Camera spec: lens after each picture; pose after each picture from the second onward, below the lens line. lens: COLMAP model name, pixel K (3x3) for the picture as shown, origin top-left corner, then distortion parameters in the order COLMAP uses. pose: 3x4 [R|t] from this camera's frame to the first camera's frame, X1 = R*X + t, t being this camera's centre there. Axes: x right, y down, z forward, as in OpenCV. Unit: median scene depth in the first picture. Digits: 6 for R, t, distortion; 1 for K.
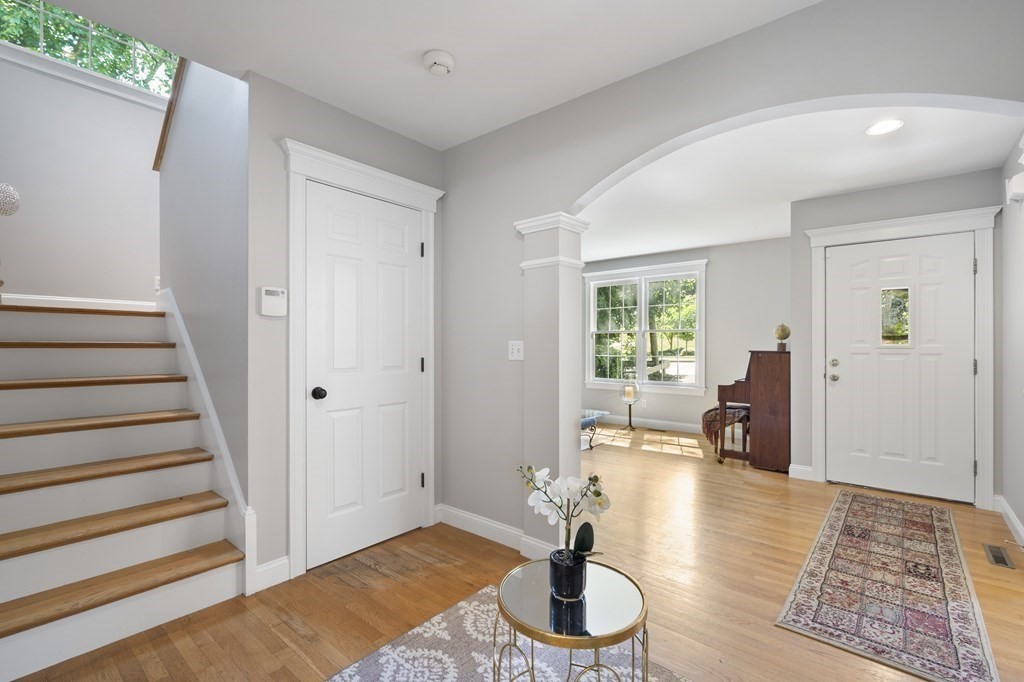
lens RADIAL K [[470.0, 0, 510.4], [0, 470.0, 340.1], [0, 0, 1]] dist [-0.000170, -0.000418]
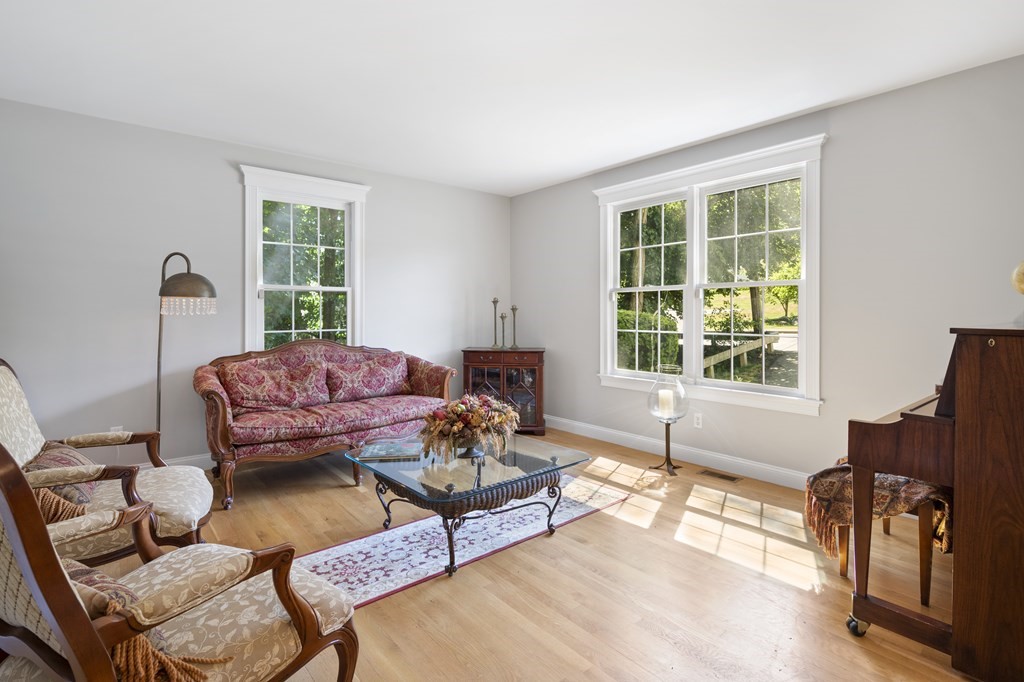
lens RADIAL K [[520.8, 0, 502.2], [0, 520.8, 311.9], [0, 0, 1]] dist [0.007224, 0.001492]
pose [[0.985189, -0.004125, -0.171420, 0.171616], [0.005785, 0.999941, 0.009186, 0.004643], [0.171372, -0.010042, 0.985155, 0.385266]]
